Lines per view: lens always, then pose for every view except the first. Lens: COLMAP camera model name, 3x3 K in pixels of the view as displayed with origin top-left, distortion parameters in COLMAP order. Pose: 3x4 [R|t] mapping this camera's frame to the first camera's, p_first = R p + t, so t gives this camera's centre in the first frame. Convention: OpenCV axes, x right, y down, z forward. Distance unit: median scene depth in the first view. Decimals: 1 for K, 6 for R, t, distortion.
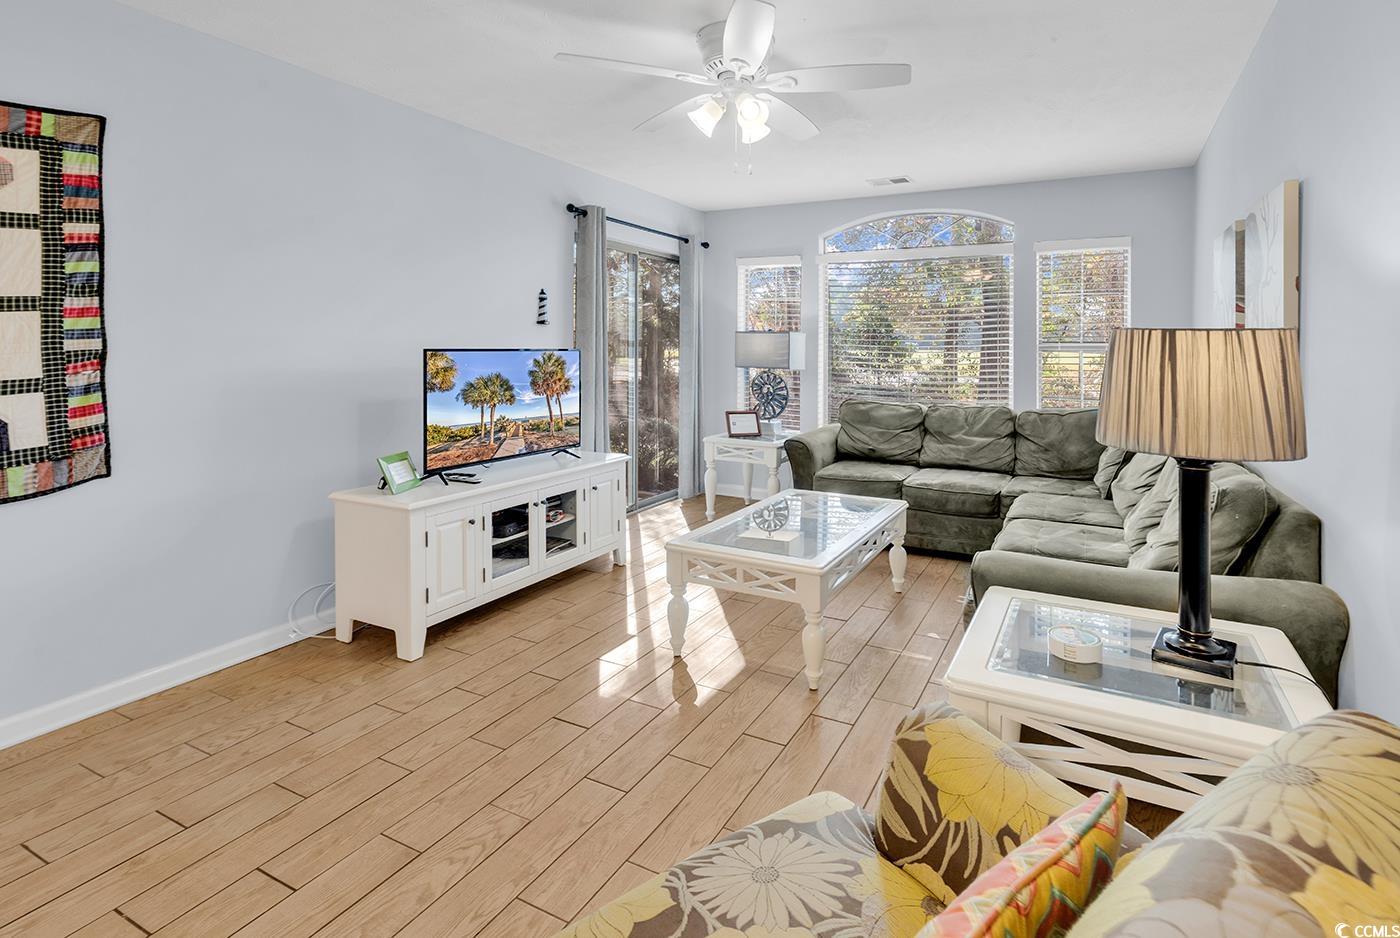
lens RADIAL K [[664.4, 0, 794.4], [0, 664.4, 350.9], [0, 0, 1]] dist [0.000859, 0.000372]
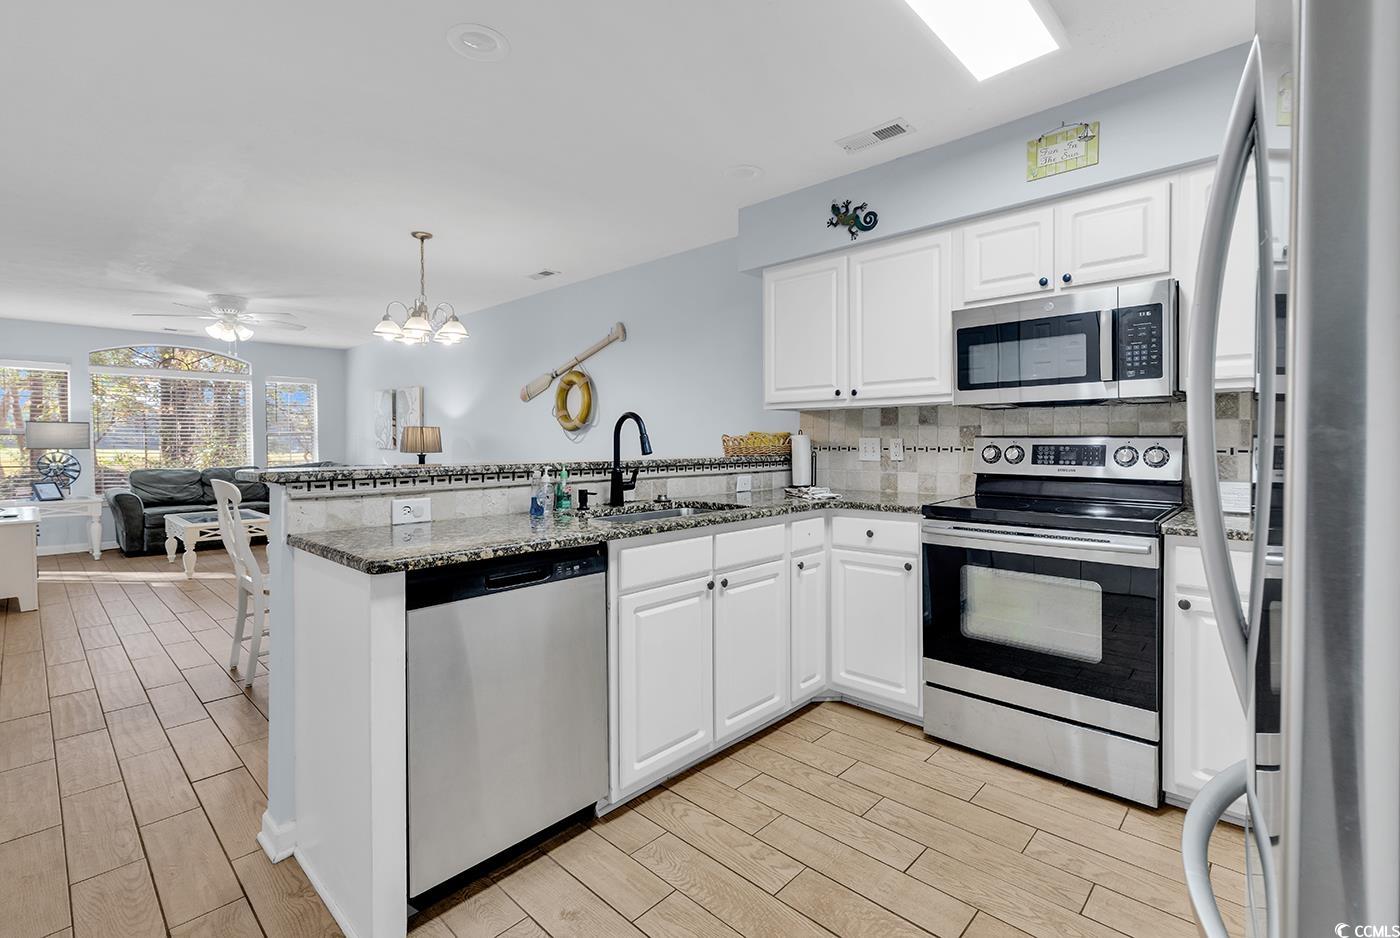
lens RADIAL K [[635.6, 0, 703.8], [0, 635.6, 446.8], [0, 0, 1]] dist [0.000211, 0.000170]
pose [[0.317749, -0.017456, 0.948014, -1.050475], [0.011065, 0.999831, 0.014701, 0.021083], [-0.948110, 0.005818, 0.317889, -0.798658]]
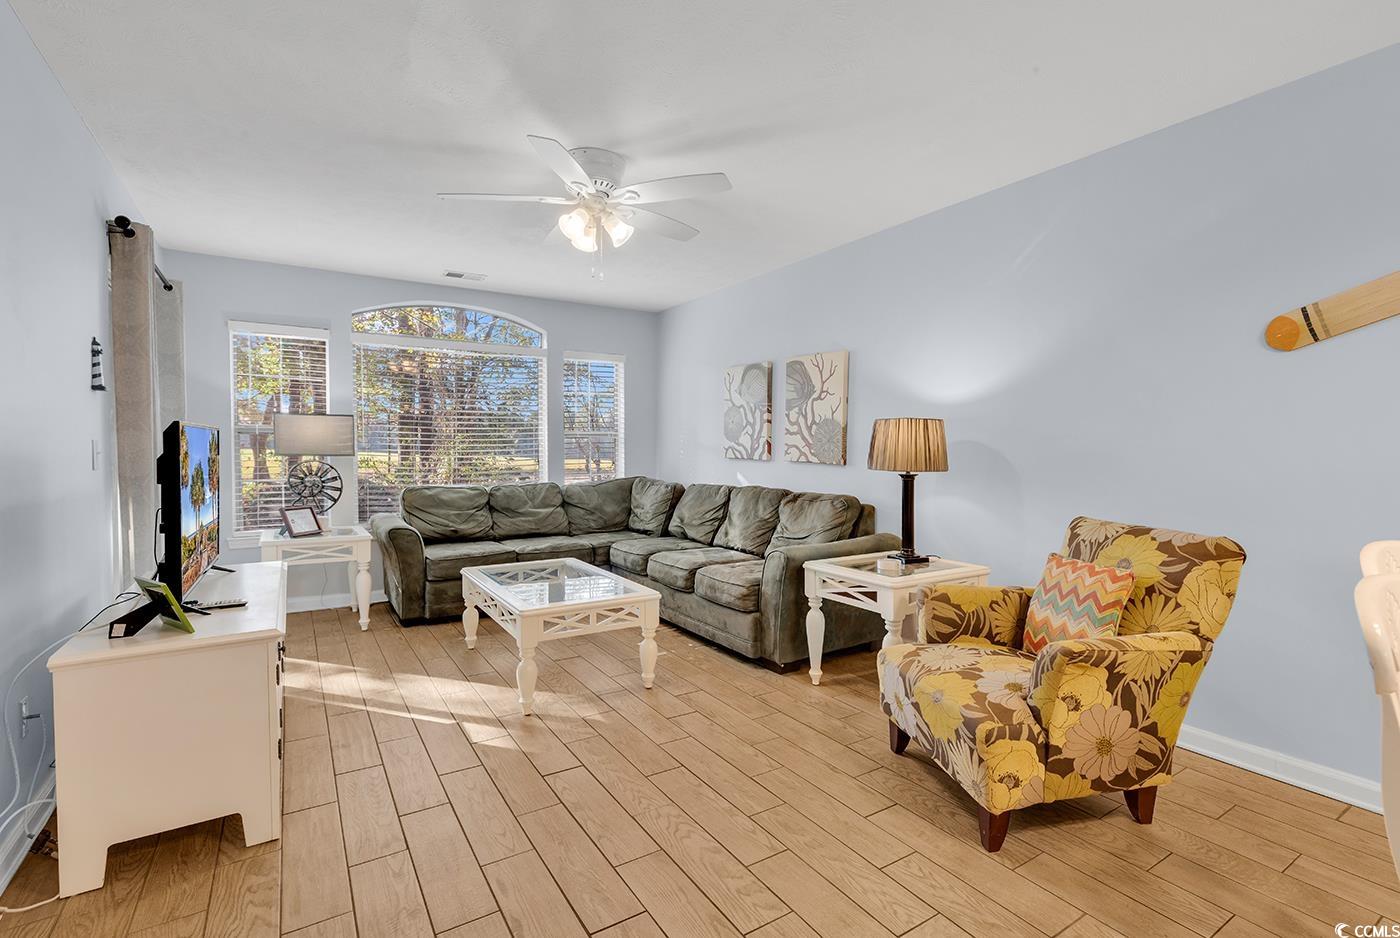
lens RADIAL K [[646.8, 0, 703.3], [0, 646.8, 464.0], [0, 0, 1]] dist [0.001211, 0.000087]
pose [[0.541065, -0.027893, 0.840518, -0.599011], [0.005665, 0.999548, 0.029523, 0.017798], [-0.840962, -0.011212, 0.540979, 0.135876]]
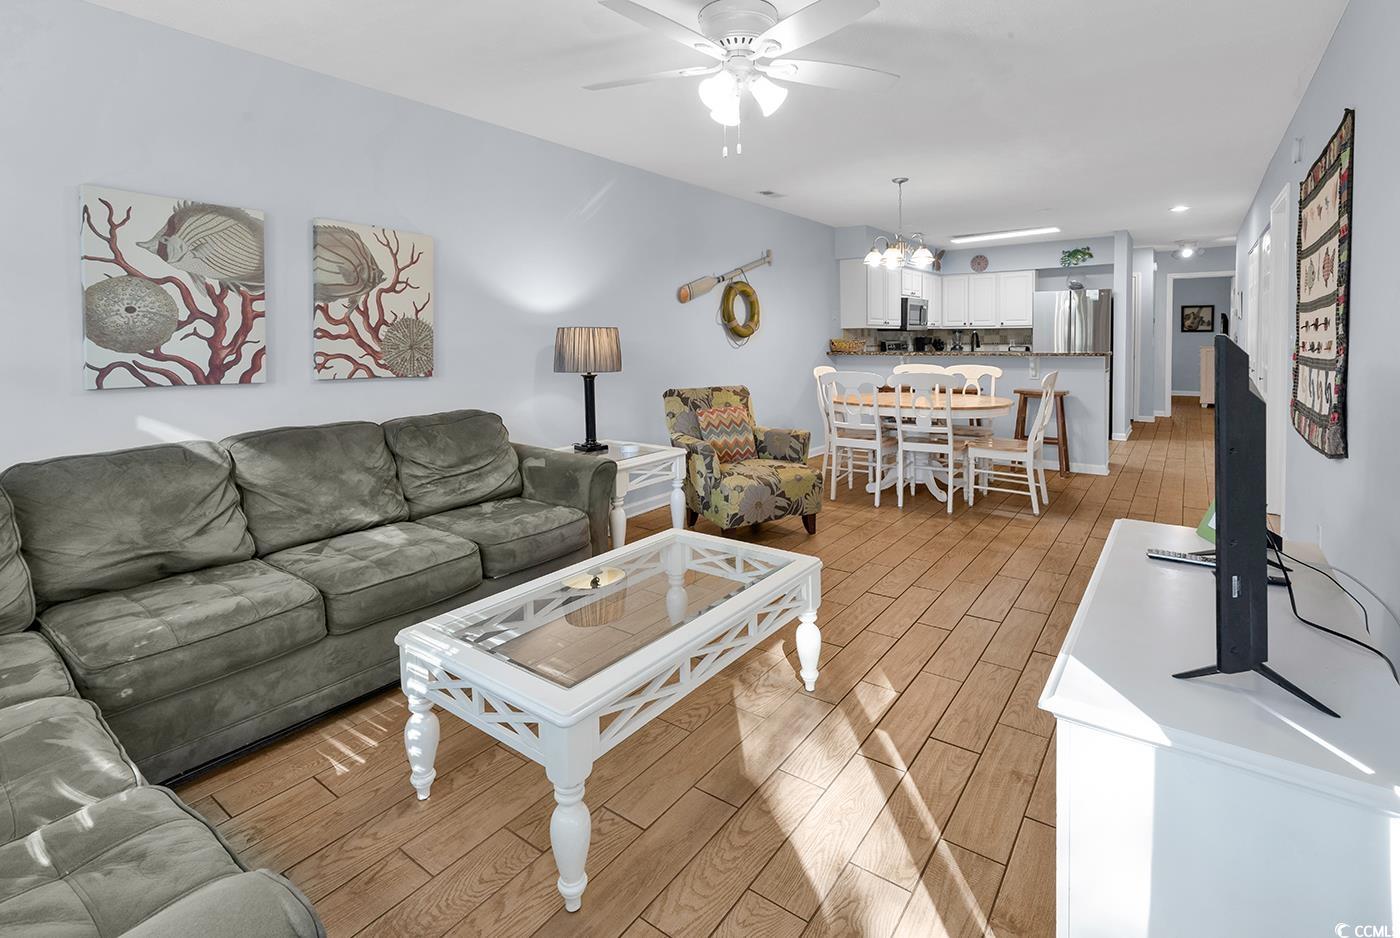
lens RADIAL K [[673.3, 0, 704.6], [0, 673.3, 360.7], [0, 0, 1]] dist [0.001090, 0.000229]
pose [[-0.979882, -0.005040, 0.199515, -0.142812], [0.003475, 0.999099, 0.042307, -0.004581], [-0.199548, 0.042149, -0.978981, 1.263636]]
